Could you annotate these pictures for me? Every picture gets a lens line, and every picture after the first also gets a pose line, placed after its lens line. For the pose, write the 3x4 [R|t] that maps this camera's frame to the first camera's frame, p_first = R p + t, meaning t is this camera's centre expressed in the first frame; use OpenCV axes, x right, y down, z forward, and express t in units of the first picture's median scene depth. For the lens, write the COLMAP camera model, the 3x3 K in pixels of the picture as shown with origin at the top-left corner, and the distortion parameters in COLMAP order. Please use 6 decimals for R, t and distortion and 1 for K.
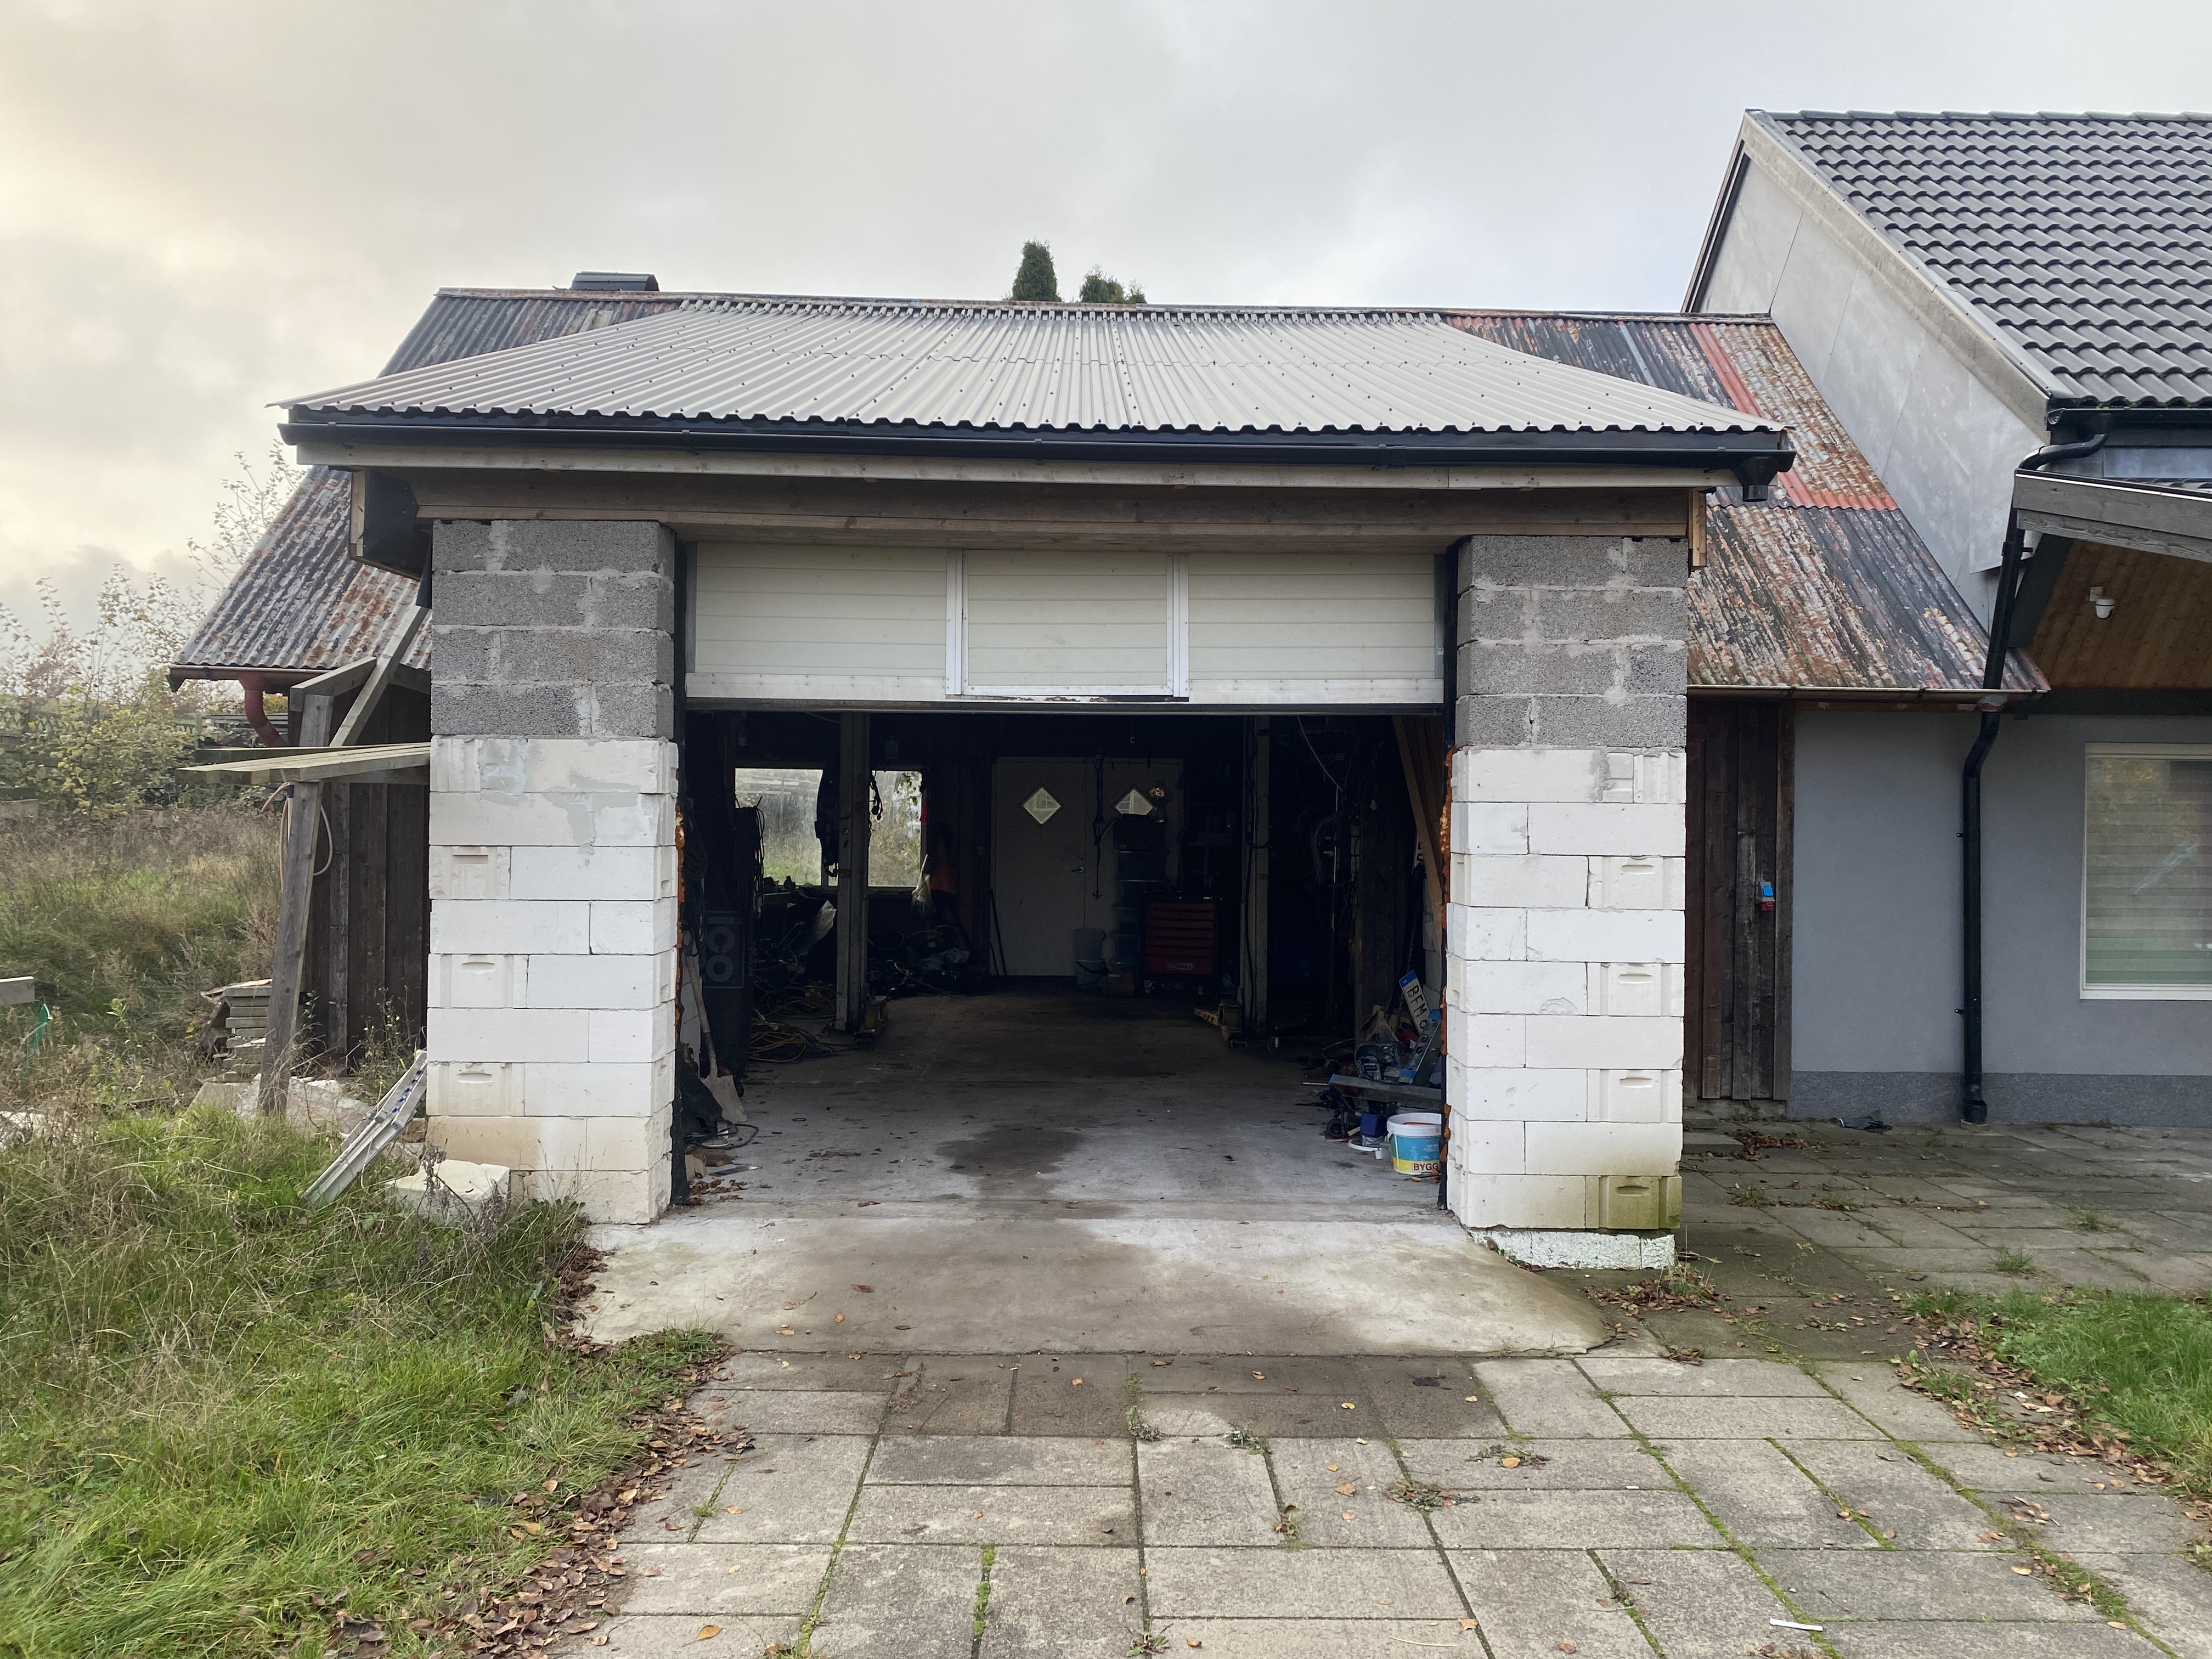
lens RADIAL K [[1686.9, 0, 1110.5], [0, 1686.9, 819.7], [0, 0, 1]] dist [0.003761, 0.006204]
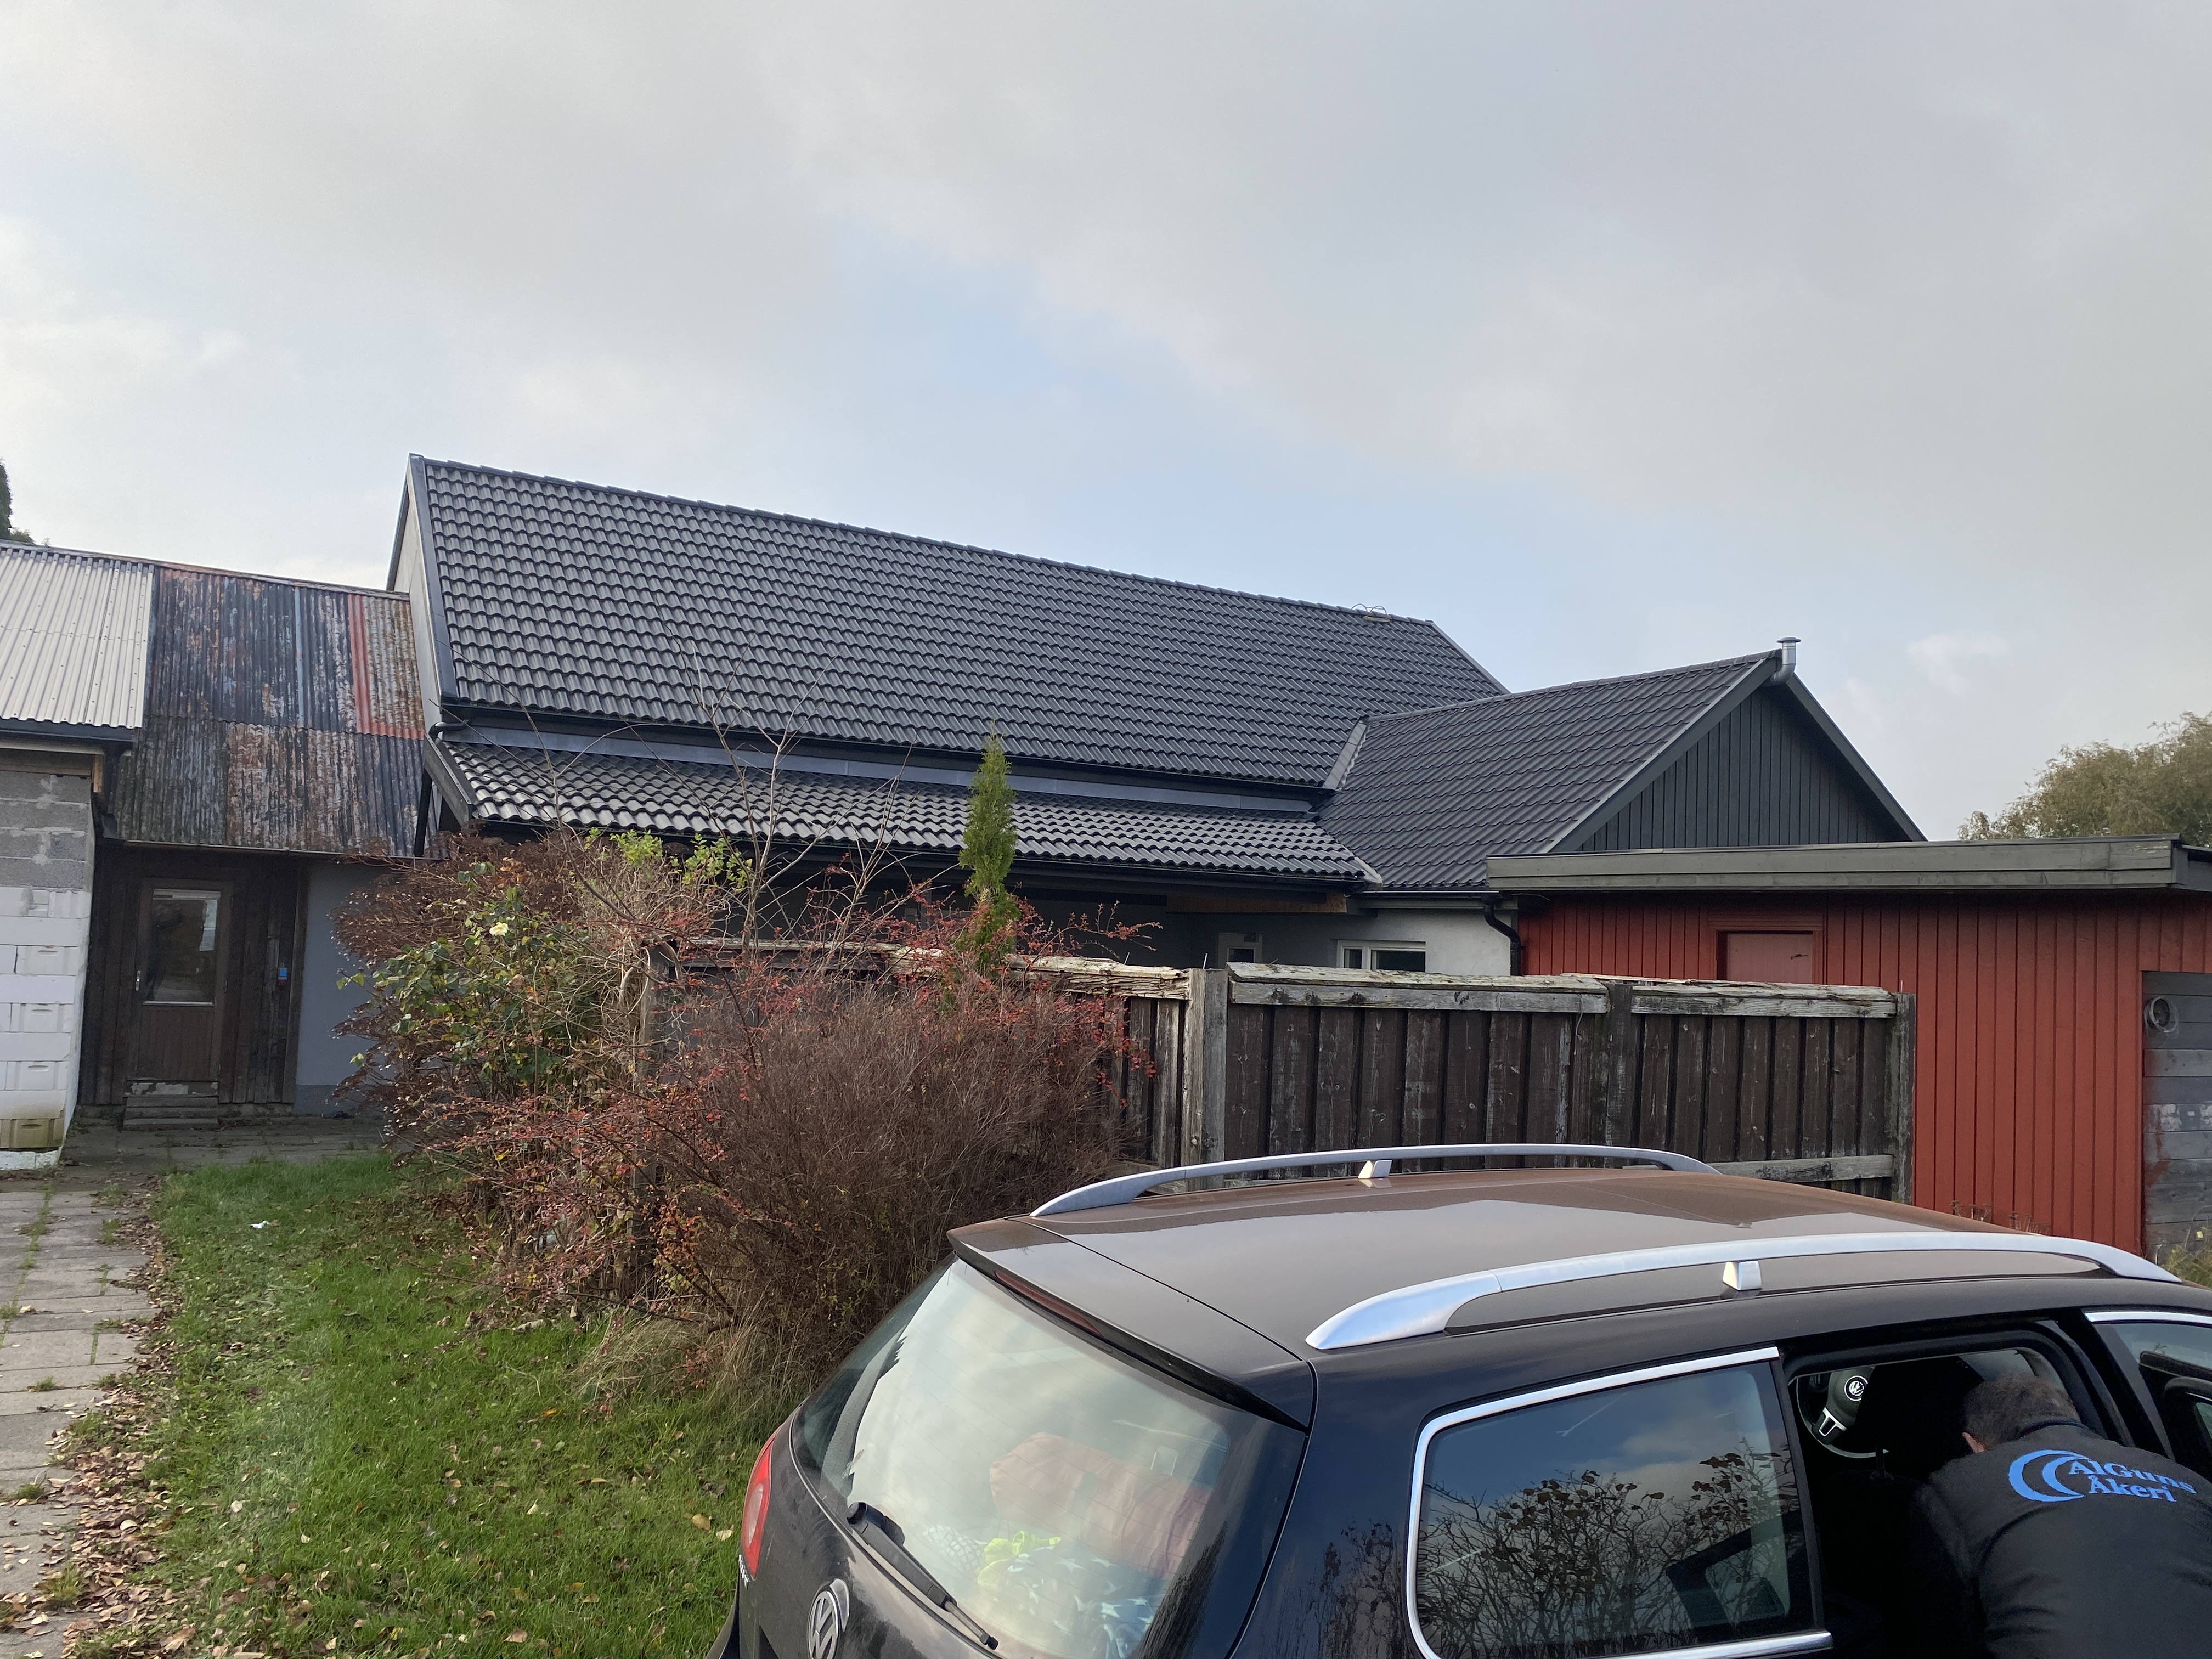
lens RADIAL K [[1667.9, 0, 1106.0], [0, 1667.9, 829.5], [0, 0, 1]] dist [-0.001122, -0.003308]
pose [[0.868835, 0.056559, 0.491861, 0.416253], [-0.027687, 0.997449, -0.065790, -0.017766], [-0.494328, 0.043542, 0.868185, -1.176847]]
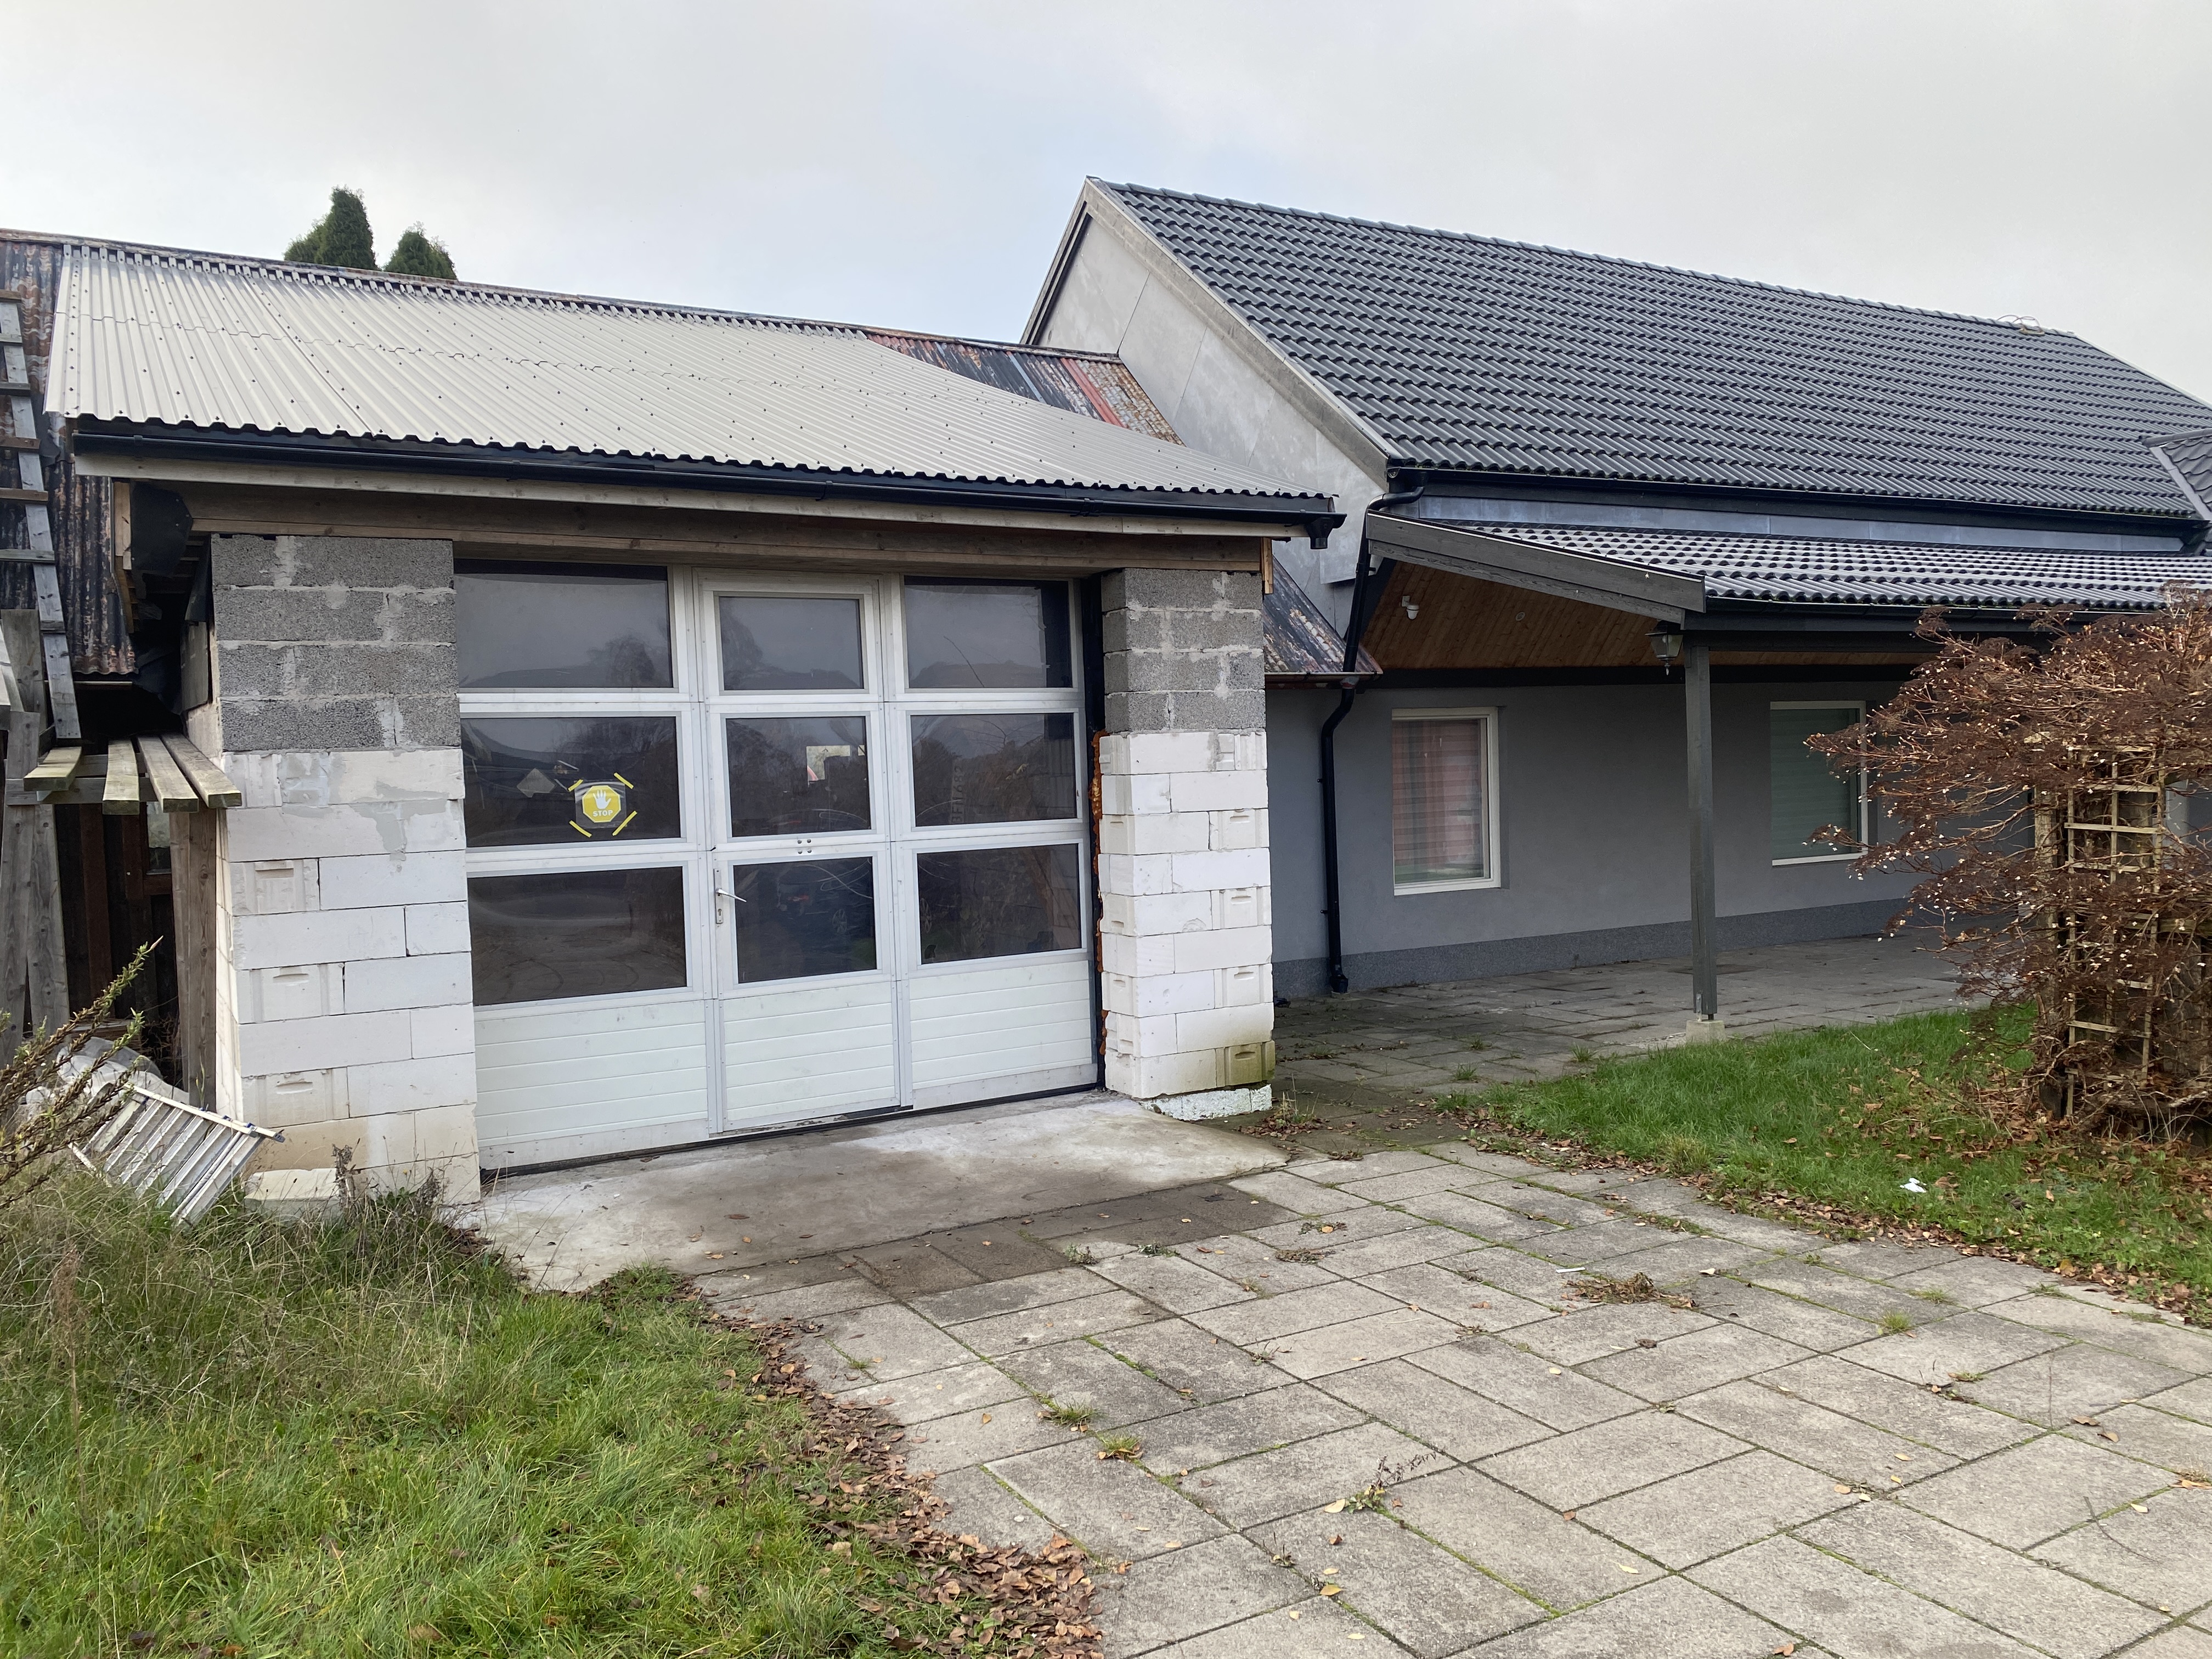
lens RADIAL K [[1674.8, 0, 1107.3], [0, 1674.8, 839.7], [0, 0, 1]] dist [0.104428, -0.208072]
pose [[0.875774, -0.061432, 0.478797, -0.425672], [0.042699, 0.997840, 0.049926, -0.025929], [-0.480829, -0.023280, 0.876505, -0.125489]]
